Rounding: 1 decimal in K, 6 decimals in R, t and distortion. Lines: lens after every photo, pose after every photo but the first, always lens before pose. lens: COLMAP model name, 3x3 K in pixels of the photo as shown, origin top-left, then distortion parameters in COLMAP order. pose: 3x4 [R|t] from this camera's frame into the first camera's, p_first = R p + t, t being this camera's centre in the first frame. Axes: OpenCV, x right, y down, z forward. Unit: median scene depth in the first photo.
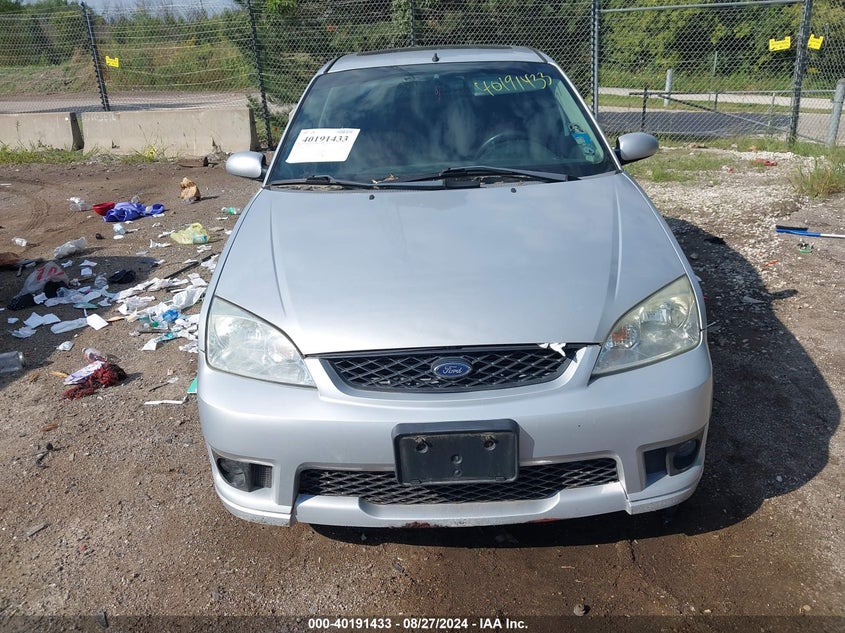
lens RADIAL K [[667.8, 0, 421.9], [0, 667.8, 303.7], [0, 0, 1]] dist [0.071482, -0.114258]
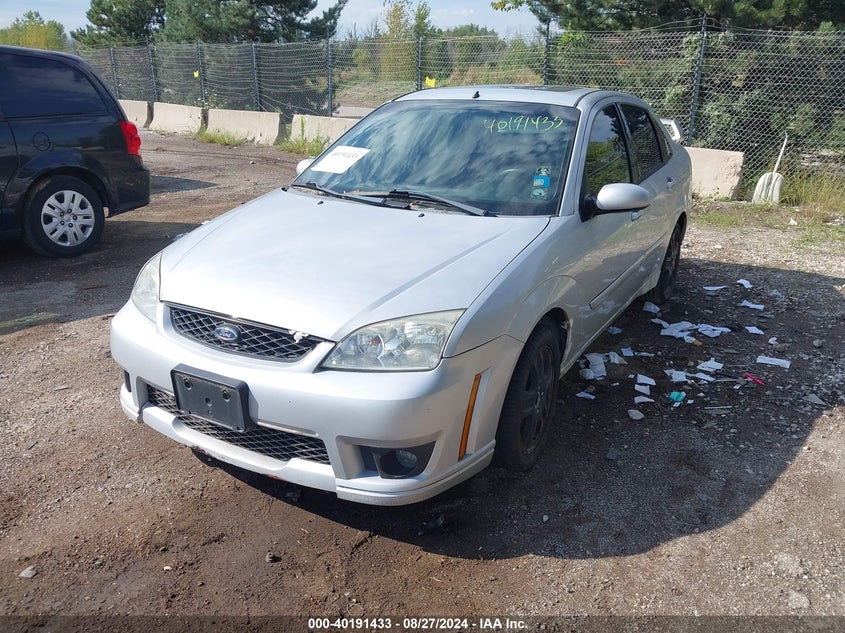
lens RADIAL K [[678.7, 0, 422.5], [0, 678.7, 316.5], [0, 0, 1]] dist [0.007150, 0.001544]
pose [[0.866173, 0.218919, -0.449243, 0.876923], [-0.228977, 0.972886, 0.032610, -0.055395], [0.444201, 0.074620, 0.892814, 0.012662]]
